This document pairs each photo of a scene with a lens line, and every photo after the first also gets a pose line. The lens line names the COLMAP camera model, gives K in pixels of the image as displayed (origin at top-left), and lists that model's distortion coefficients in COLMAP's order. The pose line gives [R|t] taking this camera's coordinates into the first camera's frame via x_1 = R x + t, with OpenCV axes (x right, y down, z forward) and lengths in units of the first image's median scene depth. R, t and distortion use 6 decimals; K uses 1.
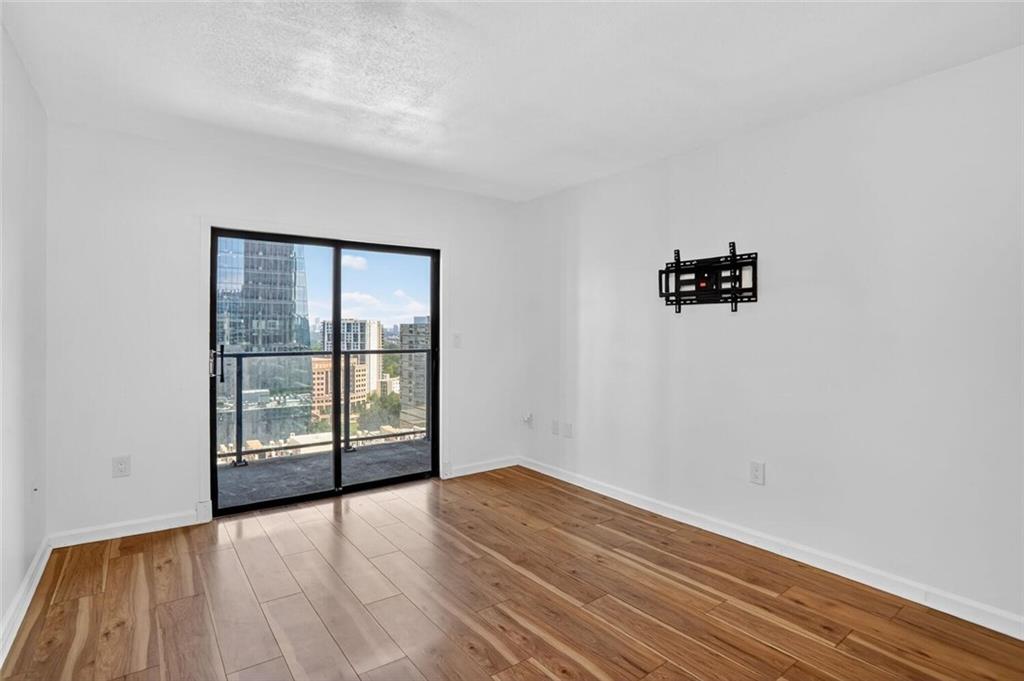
lens RADIAL K [[507.1, 0, 503.7], [0, 507.1, 324.4], [0, 0, 1]] dist [-0.076614, 0.024866]
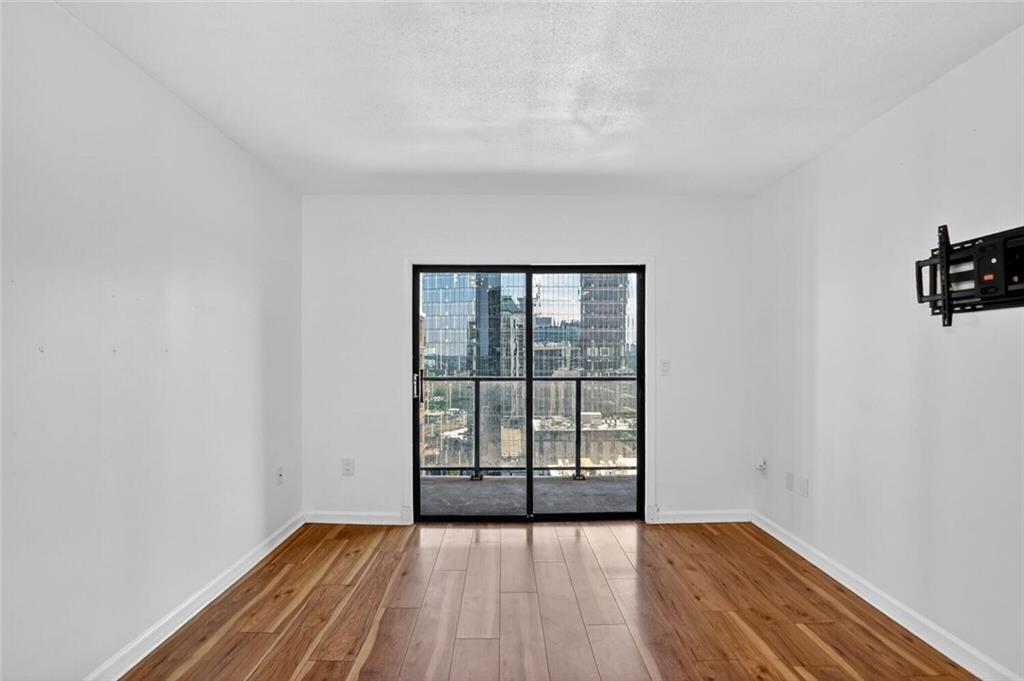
lens RADIAL K [[507.1, 0, 511.8], [0, 507.1, 355.1], [0, 0, 1]] dist [-0.076614, 0.024866]
pose [[0.810737, -0.004397, -0.585394, 0.211224], [0.009470, 0.999939, 0.005605, 0.003911], [0.585334, -0.010088, 0.810729, 0.154737]]
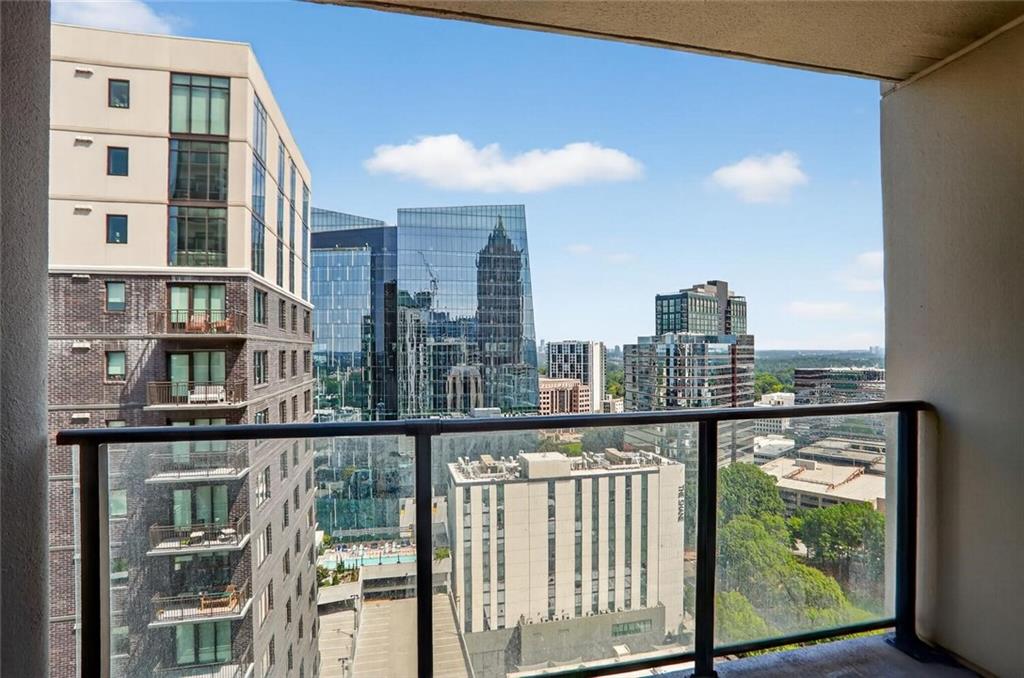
lens RADIAL K [[495.8, 0, 512.7], [0, 495.8, 348.0], [0, 0, 1]] dist [-0.050432, 0.009482]
pose [[0.915112, -0.009838, -0.403079, -0.303853], [0.012033, 0.999923, 0.002914, 0.004899], [0.403020, -0.007517, 0.915160, 0.719563]]
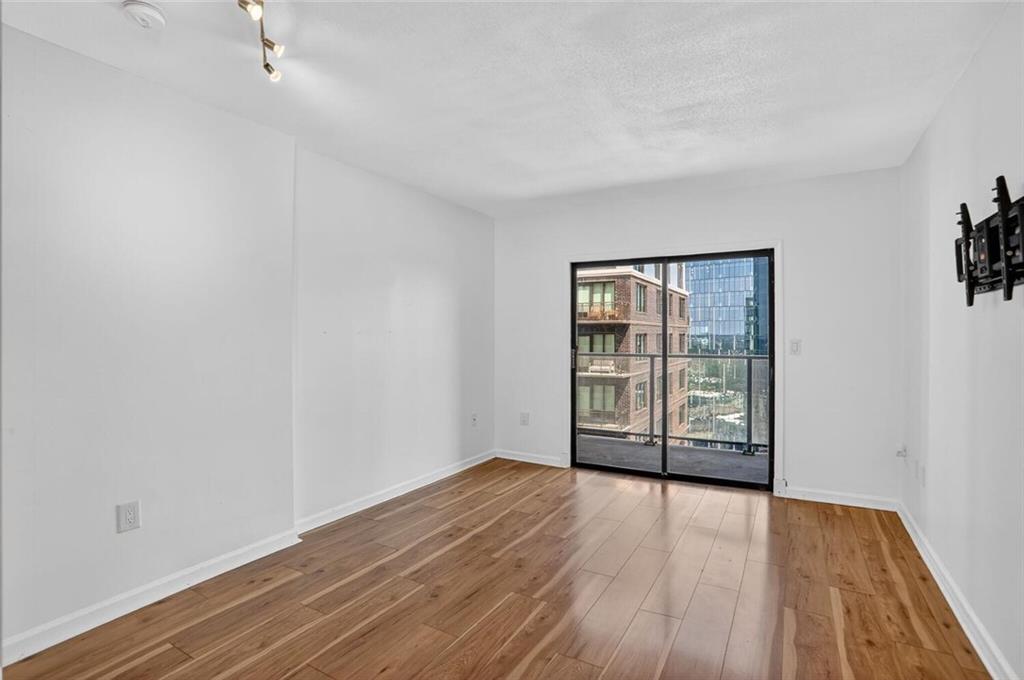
lens RADIAL K [[507.1, 0, 511.3], [0, 507.1, 337.6], [0, 0, 1]] dist [-0.076614, 0.024866]
pose [[0.399271, 0.002847, -0.916829, 0.539840], [0.010134, 0.999920, 0.007518, 0.004454], [0.916777, -0.012293, 0.399210, 0.203381]]
